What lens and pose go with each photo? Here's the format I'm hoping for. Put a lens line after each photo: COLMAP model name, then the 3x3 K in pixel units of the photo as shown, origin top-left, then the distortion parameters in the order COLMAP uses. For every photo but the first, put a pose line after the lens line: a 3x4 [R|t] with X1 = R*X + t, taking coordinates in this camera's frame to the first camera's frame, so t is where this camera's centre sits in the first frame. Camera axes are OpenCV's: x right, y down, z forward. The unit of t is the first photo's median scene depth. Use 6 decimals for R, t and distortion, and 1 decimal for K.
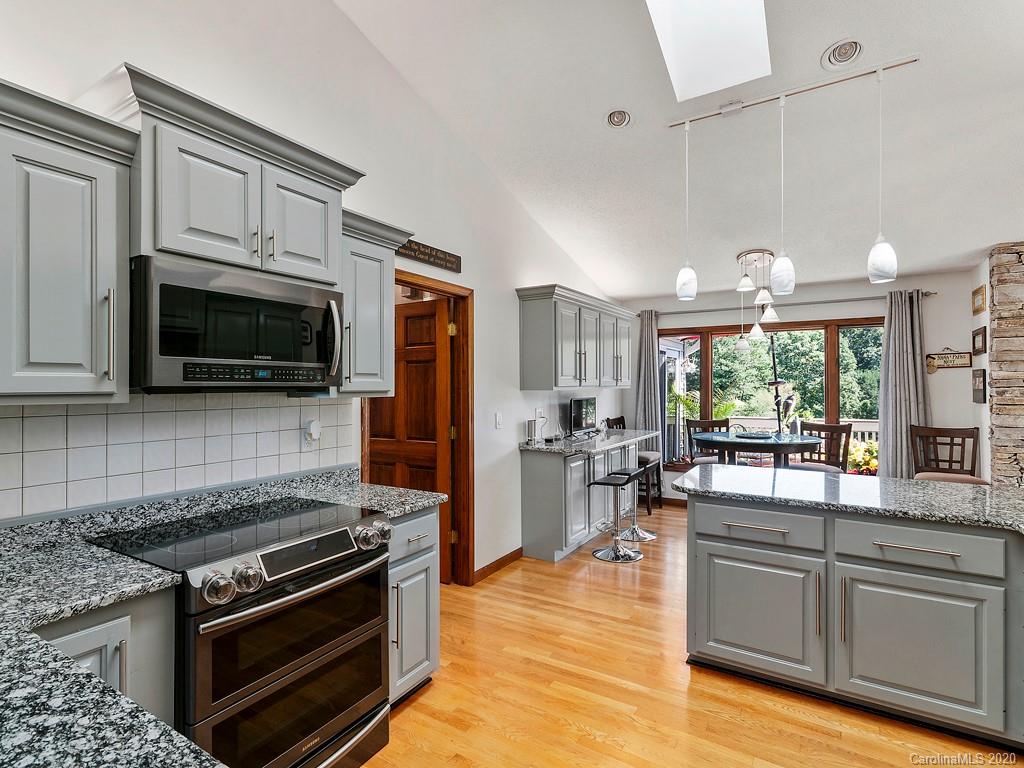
lens RADIAL K [[517.5, 0, 513.7], [0, 517.5, 385.2], [0, 0, 1]] dist [0.001032, -0.001028]
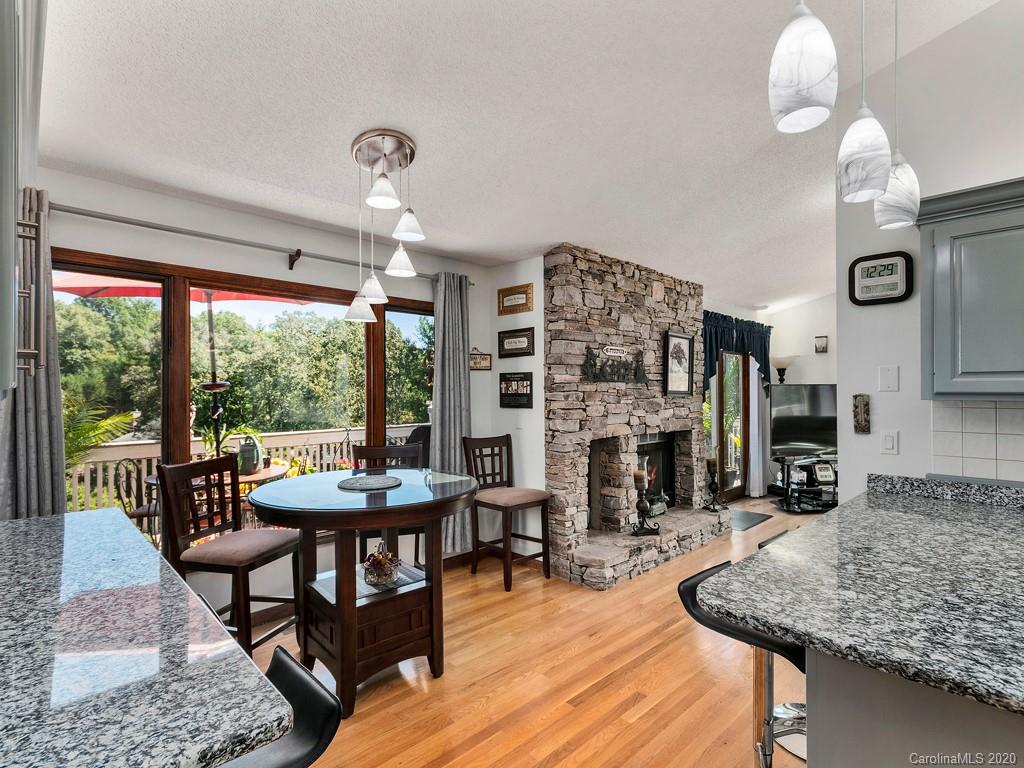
lens RADIAL K [[517.5, 0, 514.0], [0, 517.5, 388.6], [0, 0, 1]] dist [0.001032, -0.001028]
pose [[0.244581, 0.006900, 0.969604, -0.015849], [-0.002347, 0.999976, -0.006524, 0.004740], [-0.969626, -0.000679, 0.244592, 0.732498]]
